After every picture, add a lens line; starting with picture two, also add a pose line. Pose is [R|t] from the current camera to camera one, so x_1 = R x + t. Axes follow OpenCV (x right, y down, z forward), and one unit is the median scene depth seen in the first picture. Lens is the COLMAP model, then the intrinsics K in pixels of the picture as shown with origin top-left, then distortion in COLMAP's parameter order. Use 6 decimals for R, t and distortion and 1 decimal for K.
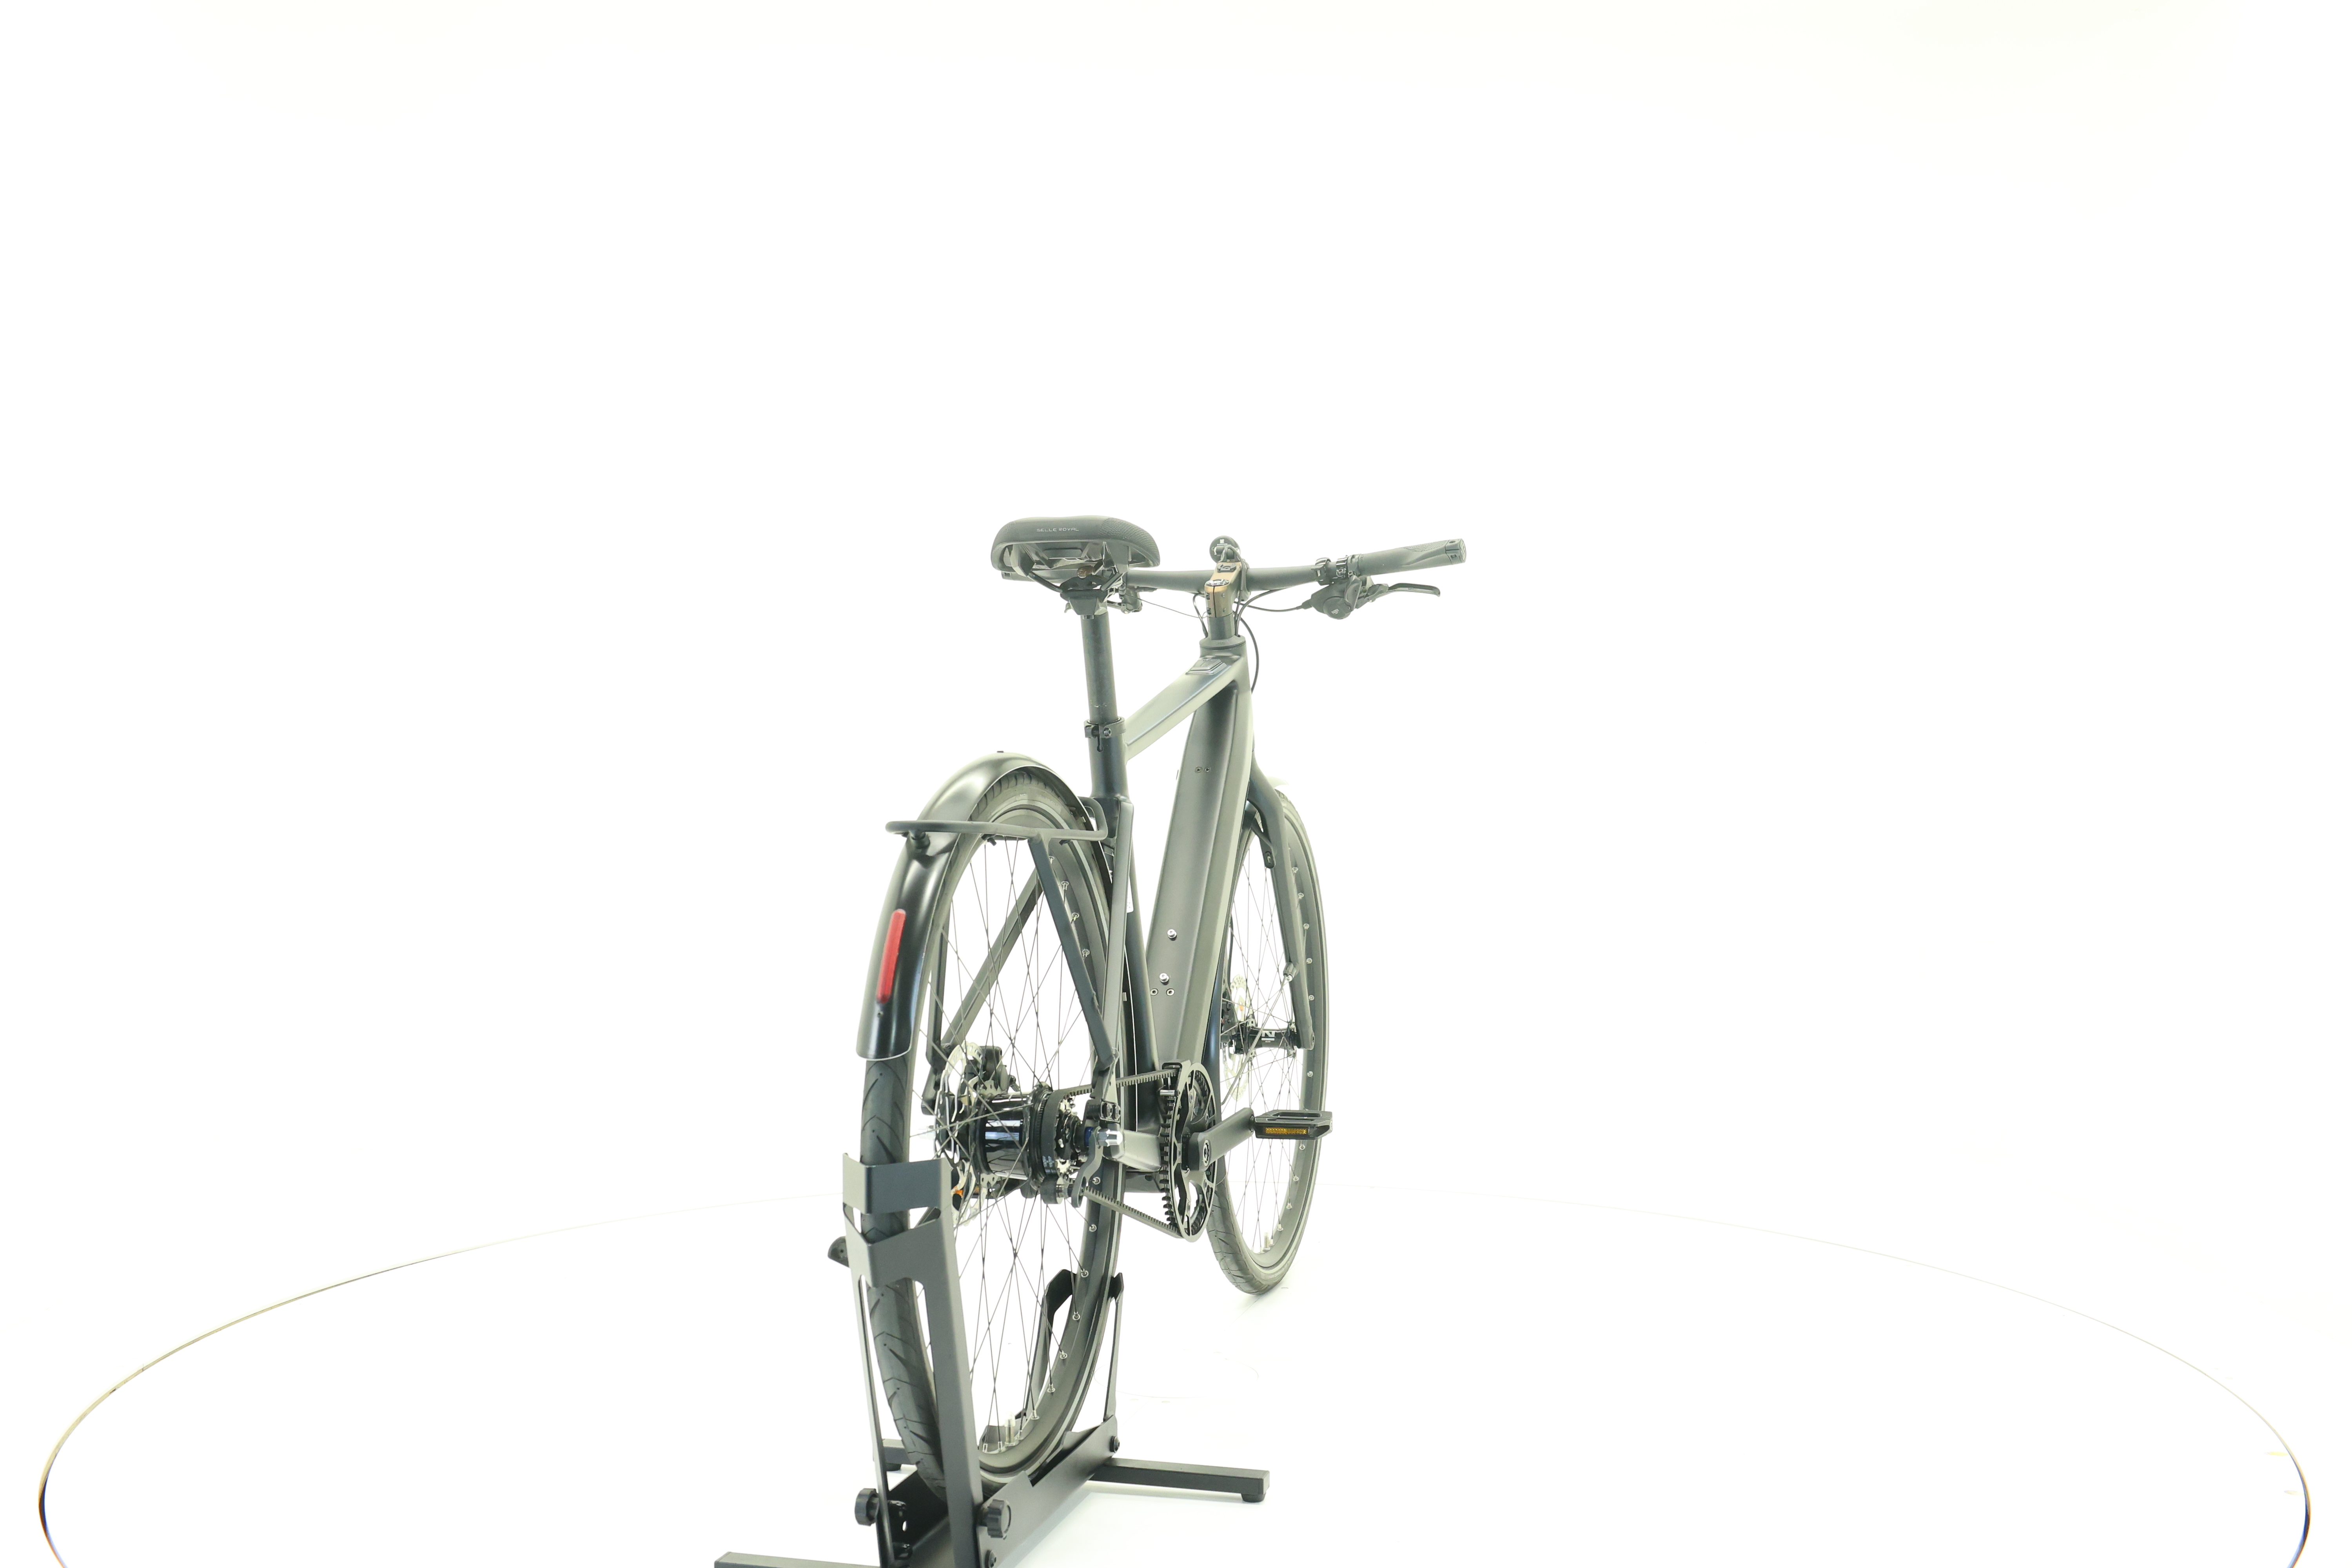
lens RADIAL K [[2453.3, 0, 1183.8], [0, 2453.3, 776.3], [0, 0, 1]] dist [-0.022953, 0.000000]
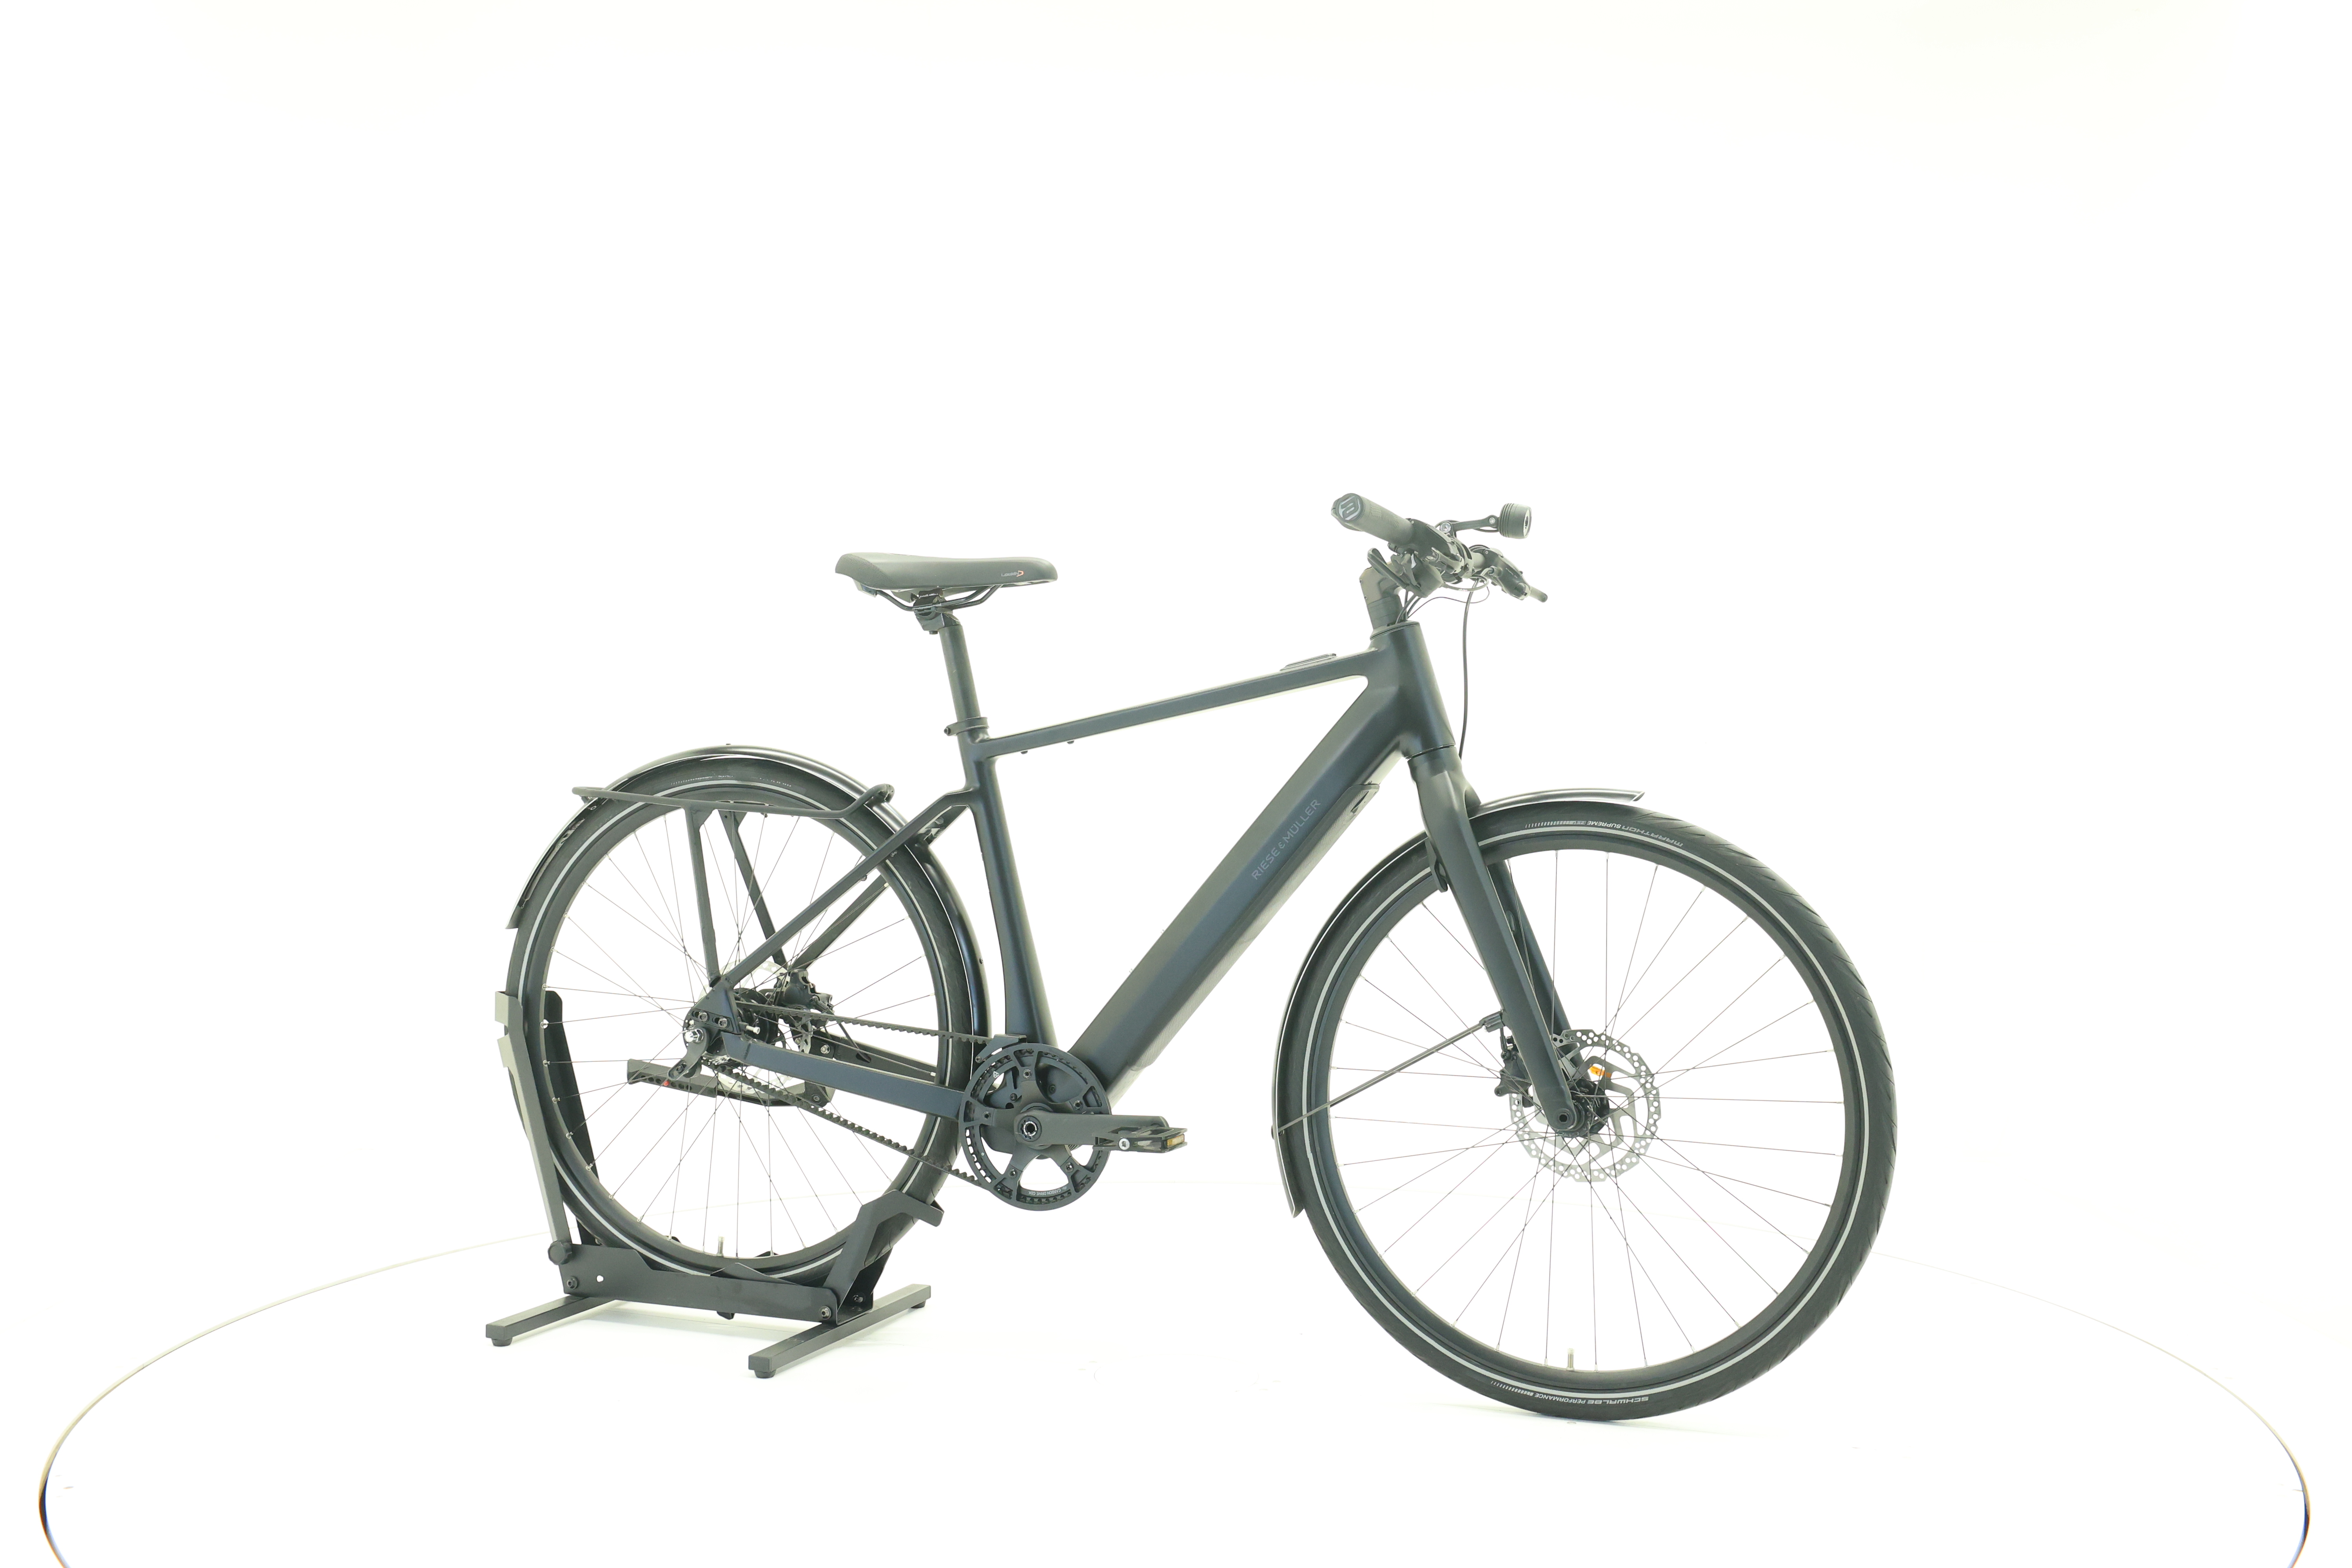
lens RADIAL K [[2453.3, 0, 1174.4], [0, 2453.3, 779.0], [0, 0, 1]] dist [-0.022953, 0.000000]
pose [[-0.112048, 0.016723, -0.993562, 1.021248], [-0.021843, 0.999575, 0.019288, -0.018605], [0.993463, 0.023864, -0.111635, 1.144108]]
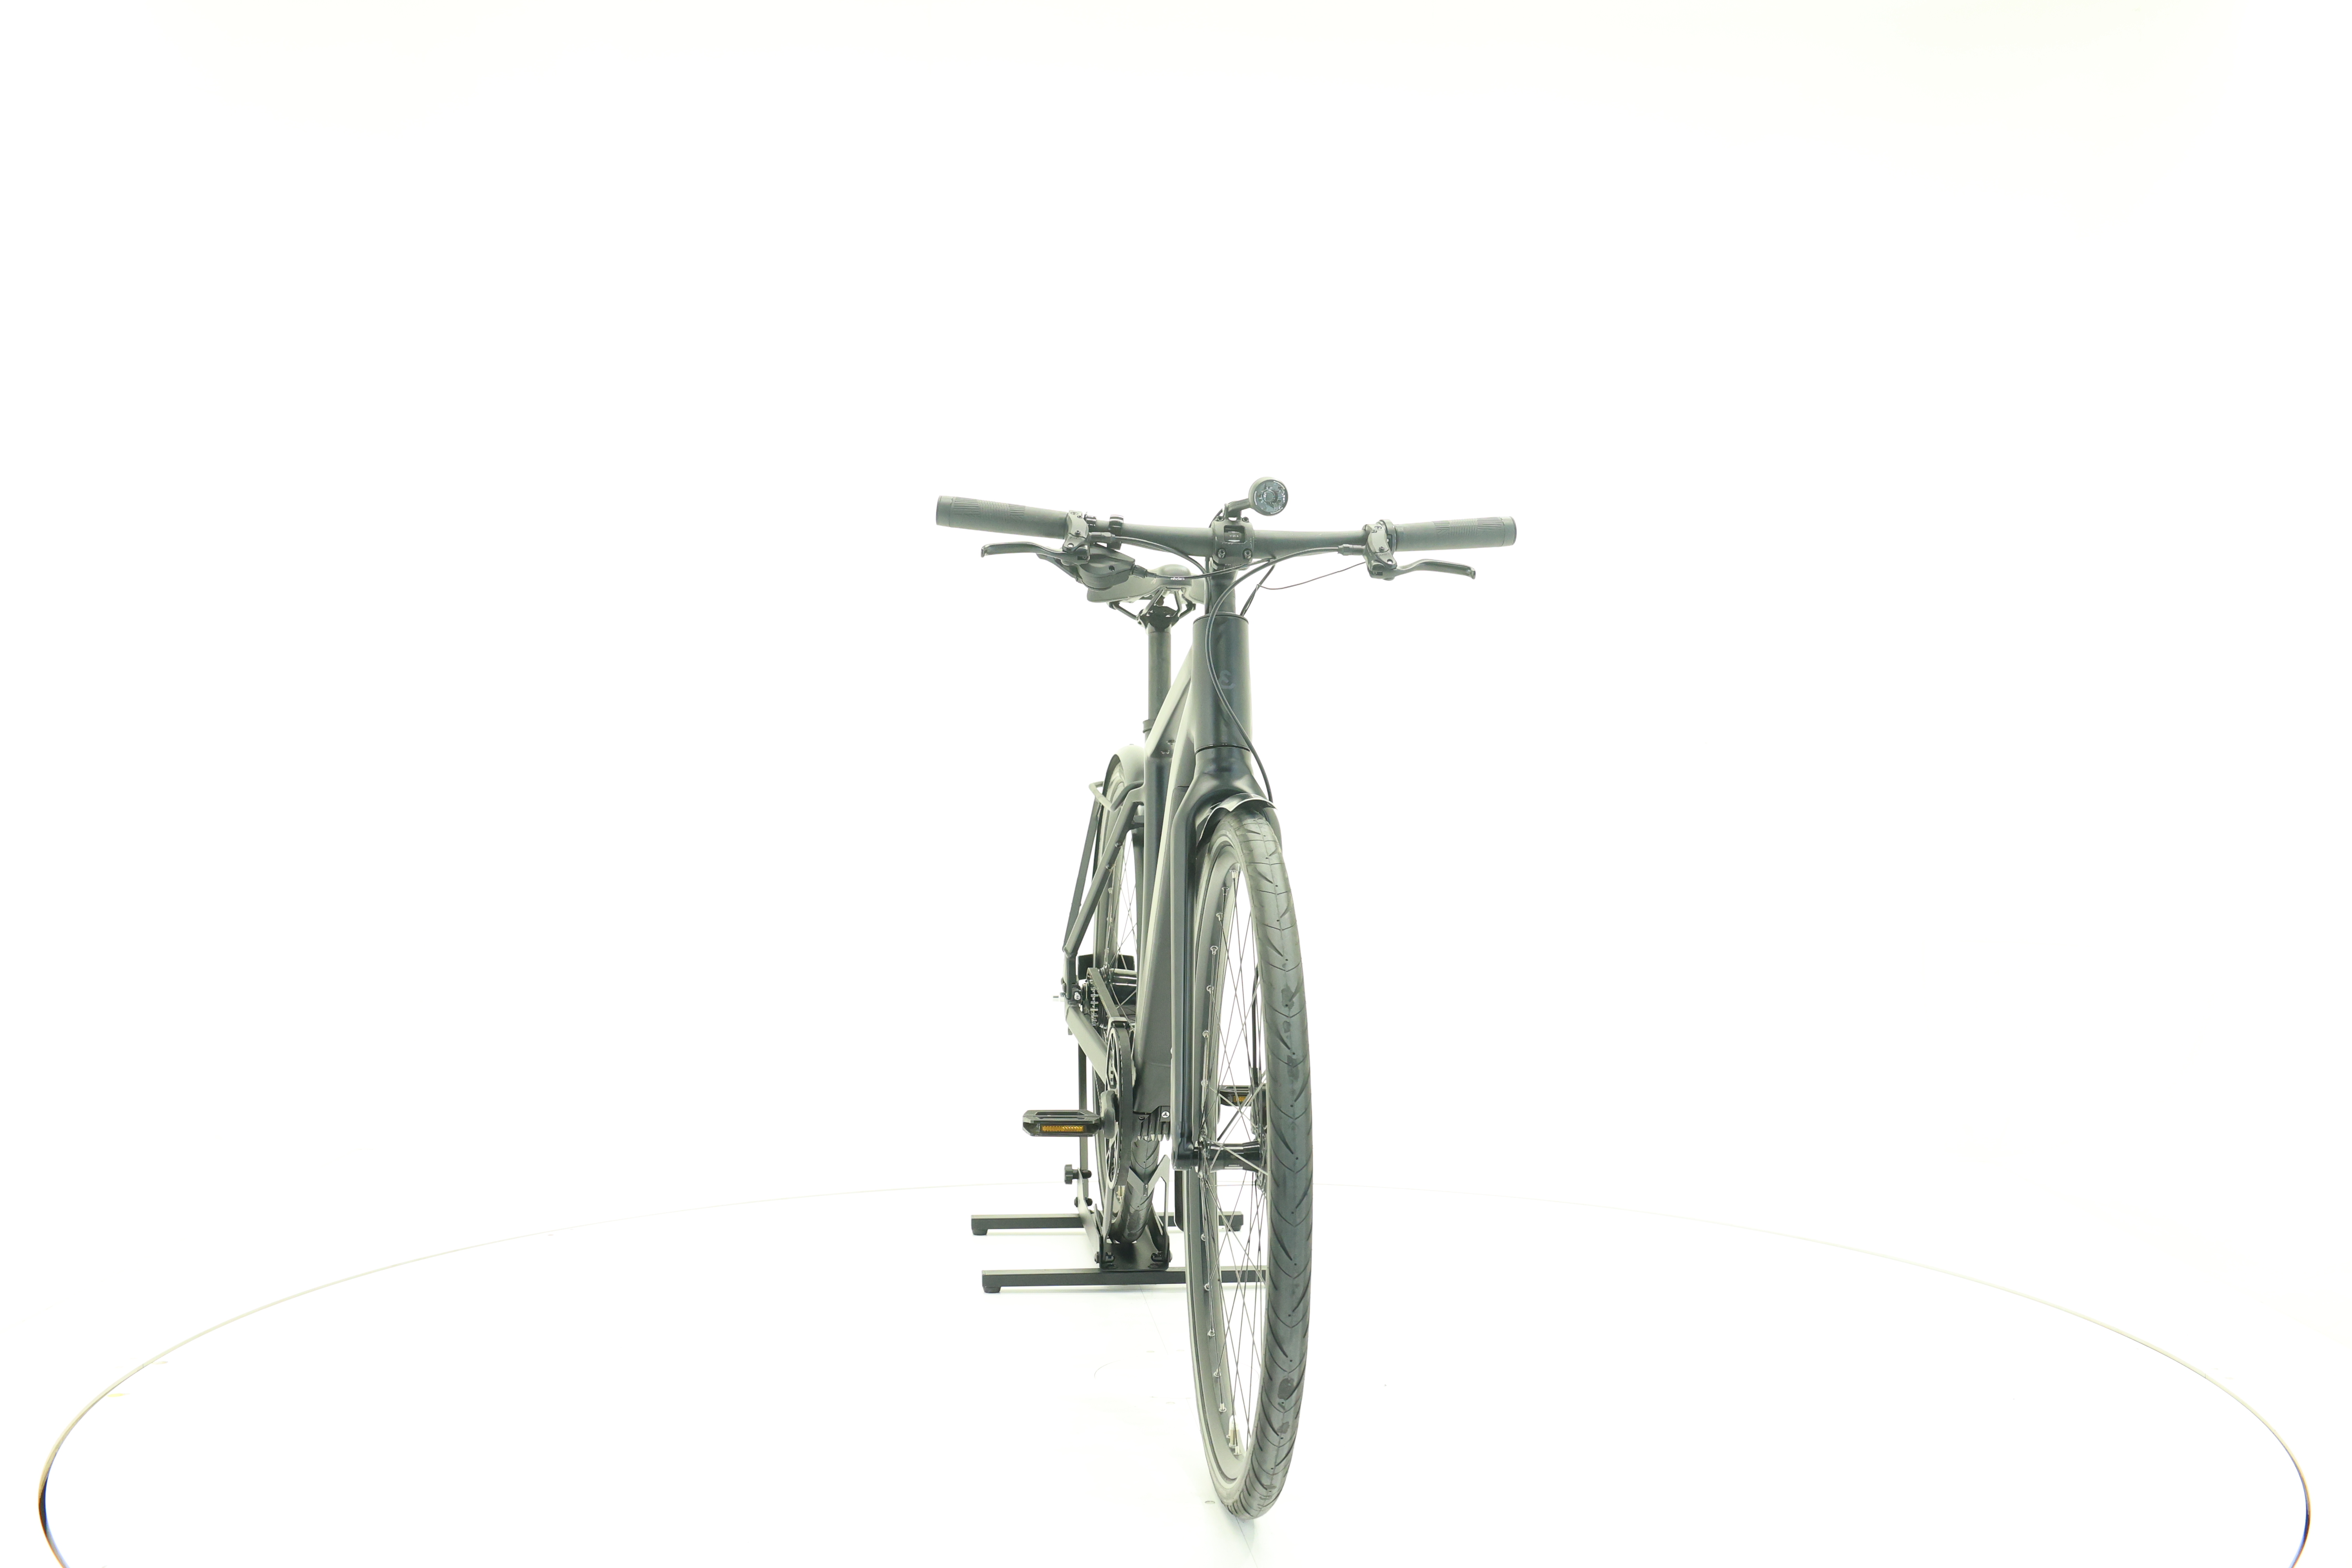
lens RADIAL K [[2453.3, 0, 1174.8], [0, 2453.3, 779.5], [0, 0, 1]] dist [-0.022953, 0.000000]
pose [[-0.928618, 0.001232, -0.371035, 0.381133], [-0.013371, 0.999234, 0.036783, -0.036399], [0.370796, 0.039118, -0.927890, 1.985675]]
